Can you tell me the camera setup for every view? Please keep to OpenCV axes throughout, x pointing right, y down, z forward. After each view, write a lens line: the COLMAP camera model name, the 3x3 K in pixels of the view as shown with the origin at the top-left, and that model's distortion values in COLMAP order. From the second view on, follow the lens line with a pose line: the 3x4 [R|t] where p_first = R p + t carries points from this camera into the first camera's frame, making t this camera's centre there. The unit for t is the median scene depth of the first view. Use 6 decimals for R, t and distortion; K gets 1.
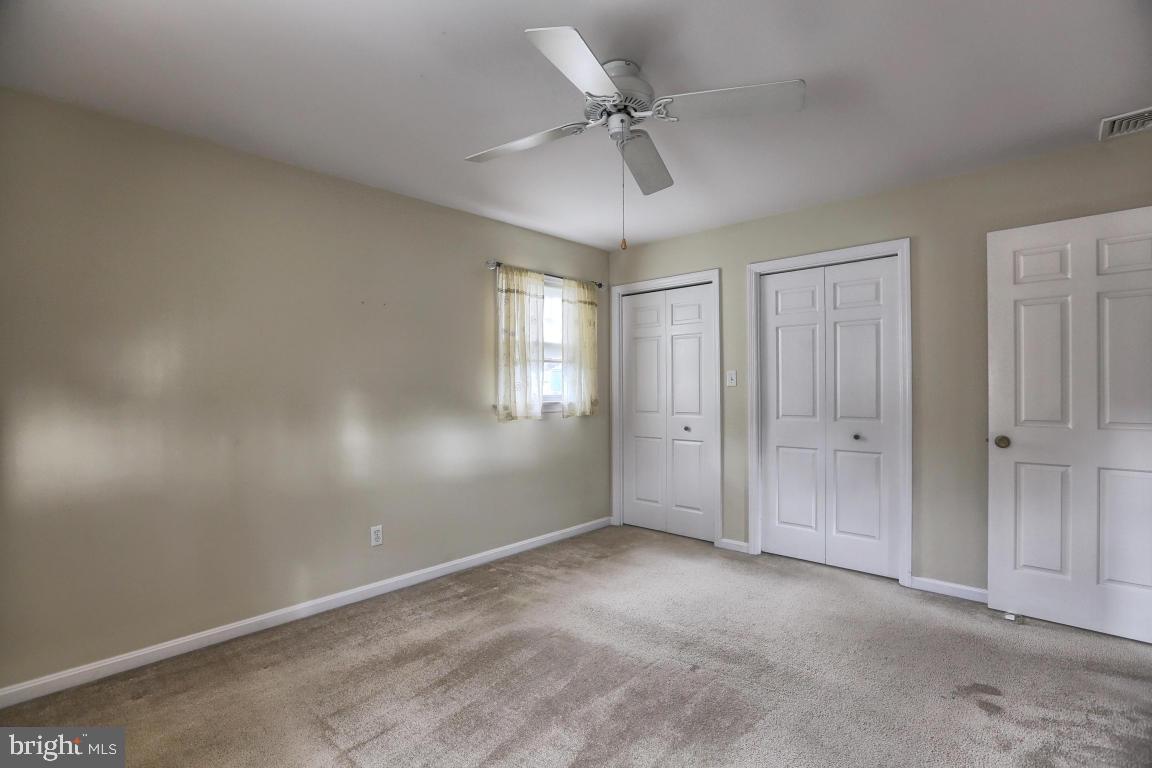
lens RADIAL K [[532.4, 0, 568.9], [0, 532.4, 382.7], [0, 0, 1]] dist [-0.031110, 0.006600]
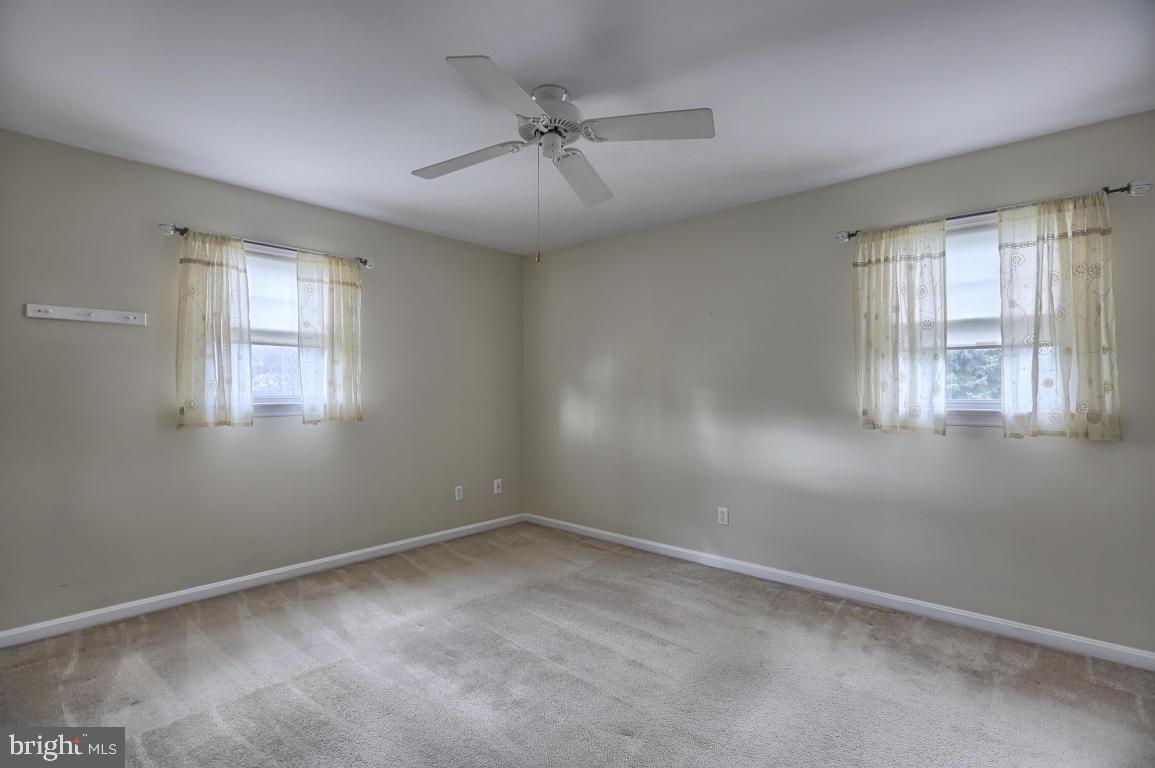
lens RADIAL K [[533.8, 0, 577.0], [0, 533.8, 380.7], [0, 0, 1]] dist [-0.031110, 0.006600]
pose [[0.026510, -0.002631, -0.999645, 0.643457], [0.005985, 0.999979, -0.002473, -0.000918], [0.999631, -0.005917, 0.026526, 0.545643]]
